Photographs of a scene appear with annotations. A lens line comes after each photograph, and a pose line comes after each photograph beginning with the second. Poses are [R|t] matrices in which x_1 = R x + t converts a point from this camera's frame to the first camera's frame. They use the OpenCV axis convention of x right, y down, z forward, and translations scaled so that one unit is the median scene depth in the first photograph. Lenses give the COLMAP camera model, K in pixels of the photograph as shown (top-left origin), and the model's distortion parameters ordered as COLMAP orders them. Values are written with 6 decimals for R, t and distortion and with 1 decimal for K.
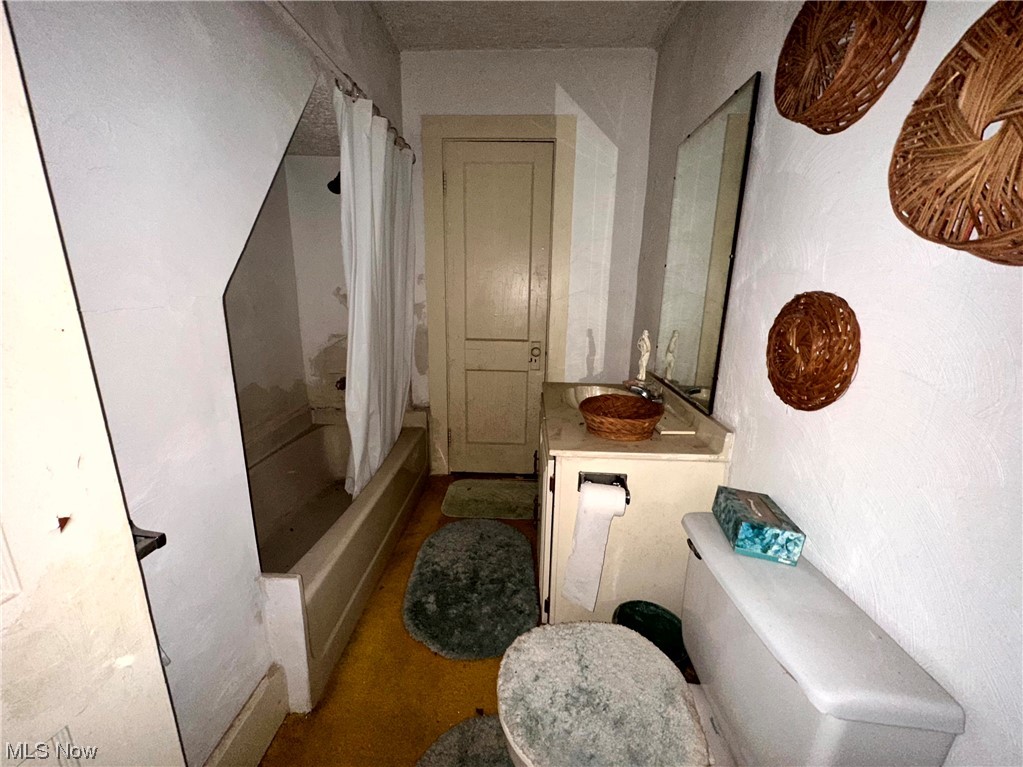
lens RADIAL K [[407.0, 0, 511.5], [0, 407.0, 383.5], [0, 0, 1]] dist [0.001083, -0.000013]
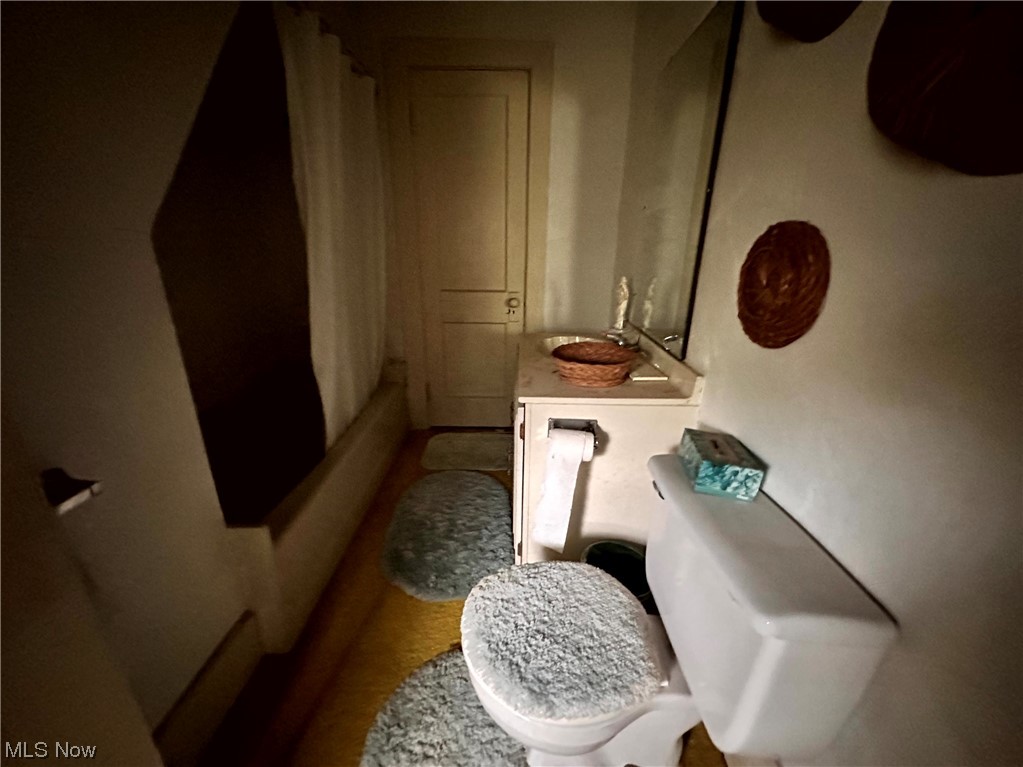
lens RADIAL K [[407.0, 0, 511.5], [0, 407.0, 383.5], [0, 0, 1]] dist [0.001083, -0.000013]
pose [[0.999424, -0.016874, 0.029444, 0.045442], [0.013754, 0.994573, 0.103124, 0.027454], [-0.031024, -0.102660, 0.994233, 0.027252]]
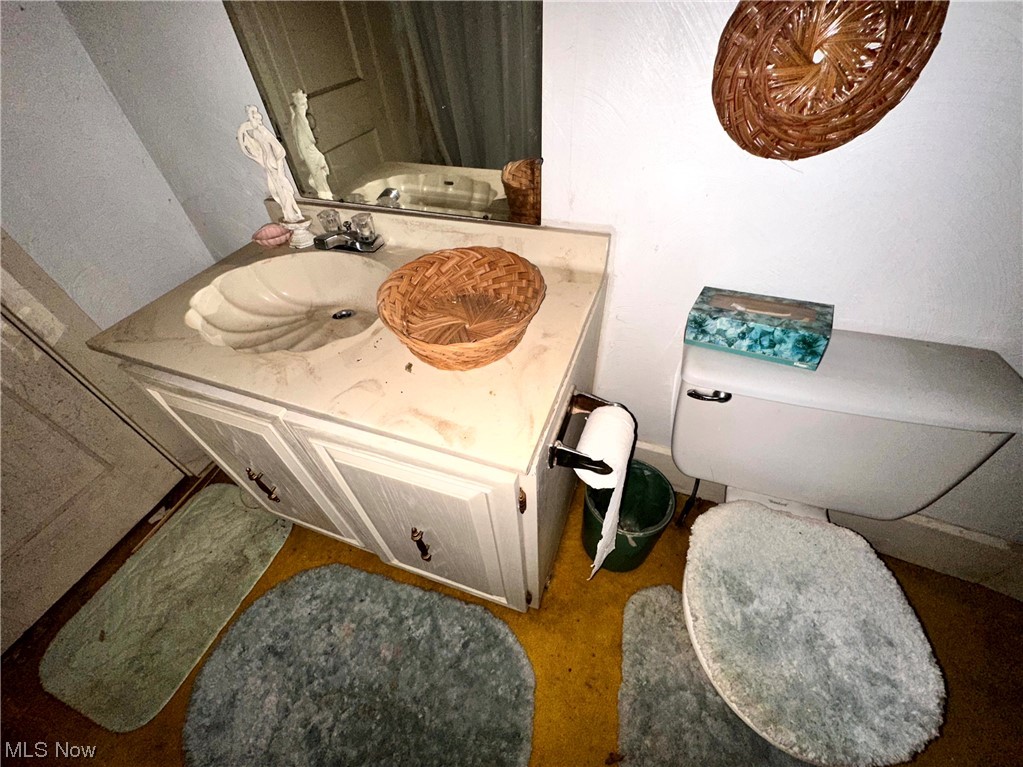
lens RADIAL K [[407.0, 0, 511.5], [0, 407.0, 383.5], [0, 0, 1]] dist [0.001083, -0.000013]
pose [[0.302943, -0.699667, 0.647064, -0.118840], [0.280589, 0.714357, 0.641064, -0.172257], [-0.910766, -0.012647, 0.412728, 0.797380]]
